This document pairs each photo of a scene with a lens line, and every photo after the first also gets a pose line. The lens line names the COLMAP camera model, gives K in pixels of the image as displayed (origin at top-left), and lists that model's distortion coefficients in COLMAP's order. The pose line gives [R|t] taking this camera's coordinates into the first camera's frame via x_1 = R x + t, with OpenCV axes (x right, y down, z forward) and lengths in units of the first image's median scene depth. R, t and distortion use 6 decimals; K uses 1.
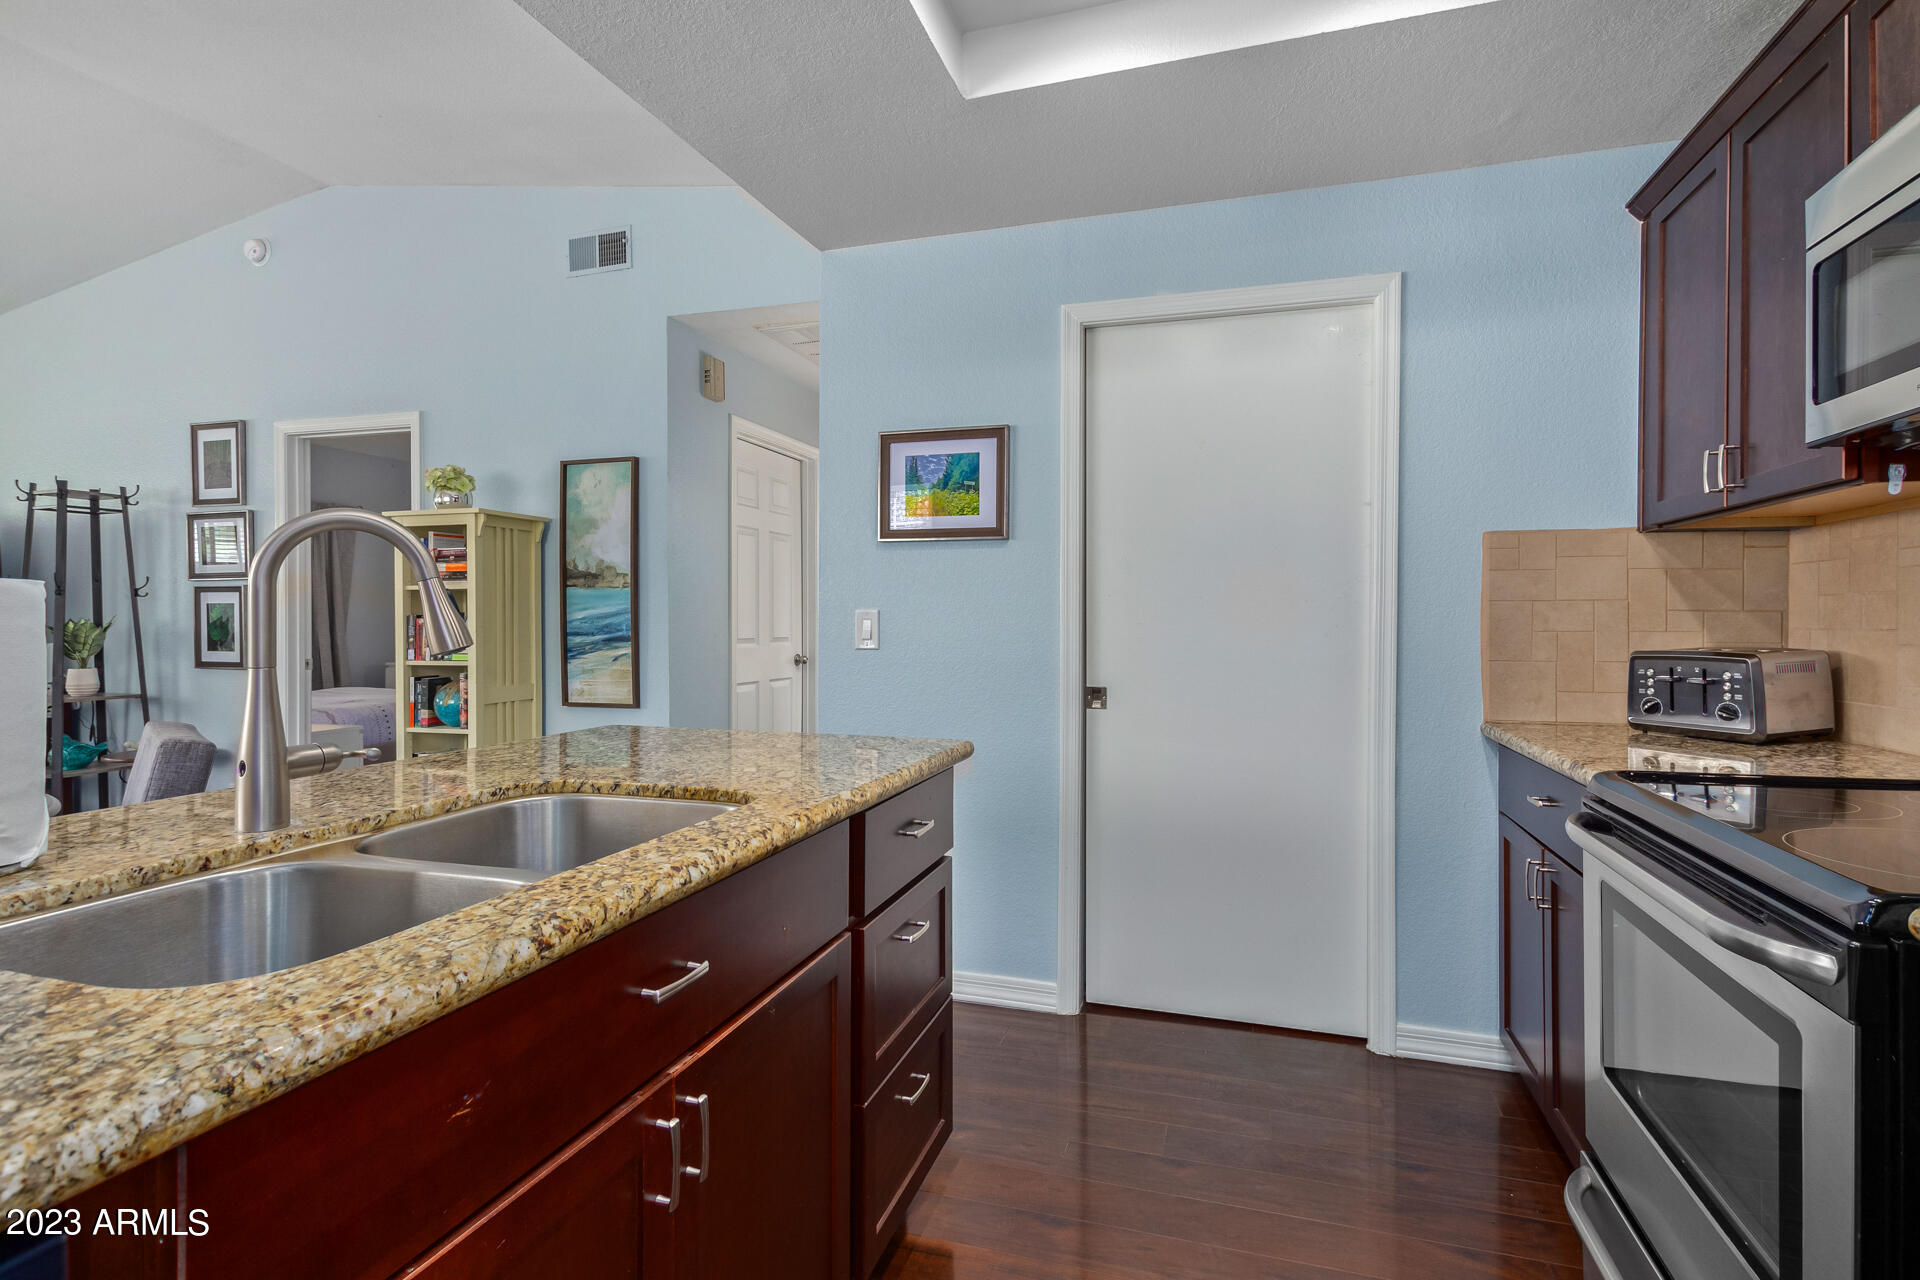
lens RADIAL K [[911.6, 0, 959.7], [0, 911.6, 631.4], [0, 0, 1]] dist [0.001483, 0.000243]
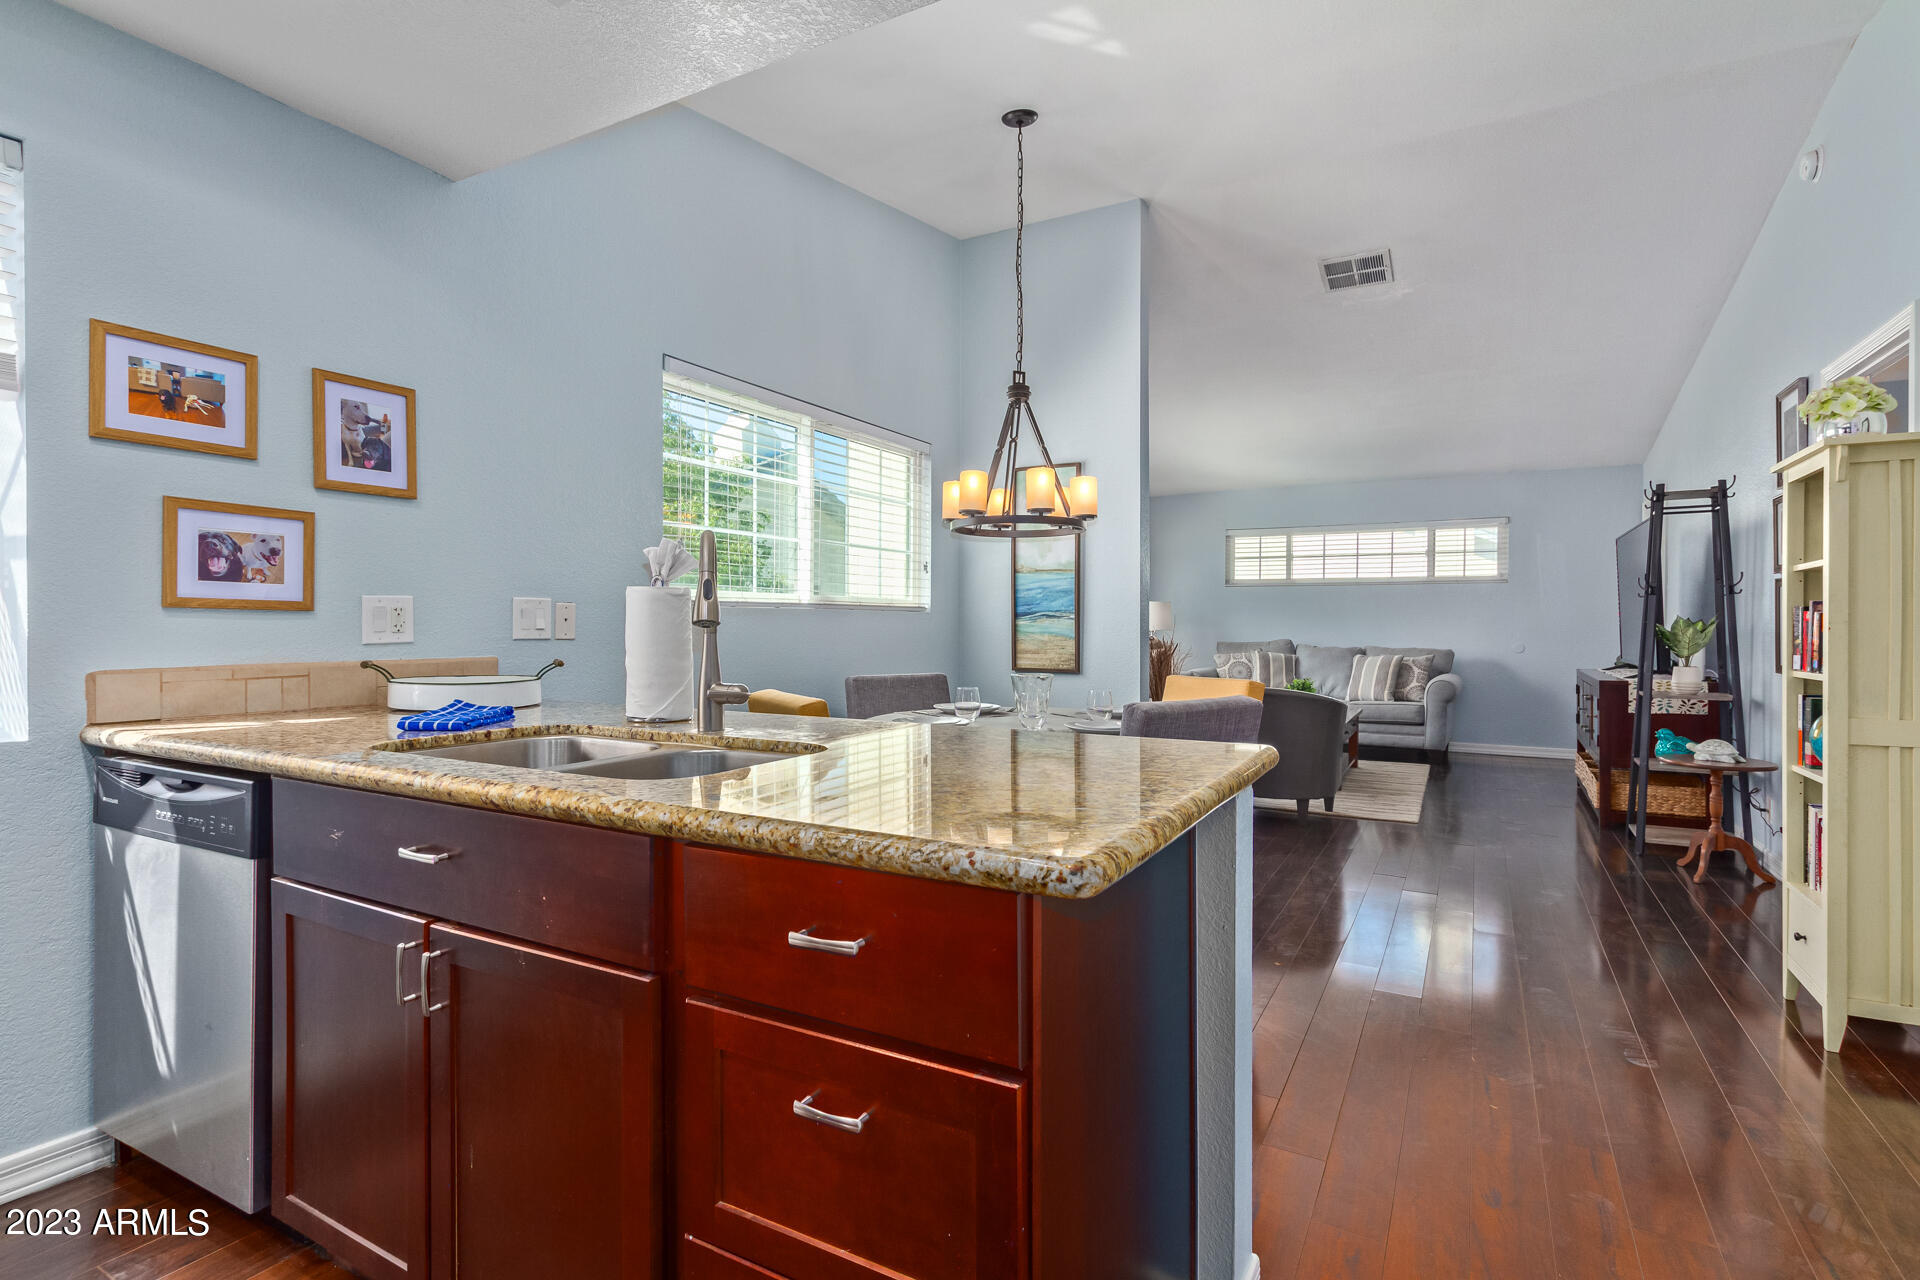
lens RADIAL K [[911.6, 0, 959.7], [0, 911.6, 631.4], [0, 0, 1]] dist [0.001483, 0.000243]
pose [[-0.205418, 0.004185, -0.978665, 0.226634], [-0.007349, 0.999956, 0.005818, 0.001921], [0.978647, 0.008387, -0.205379, 0.505305]]
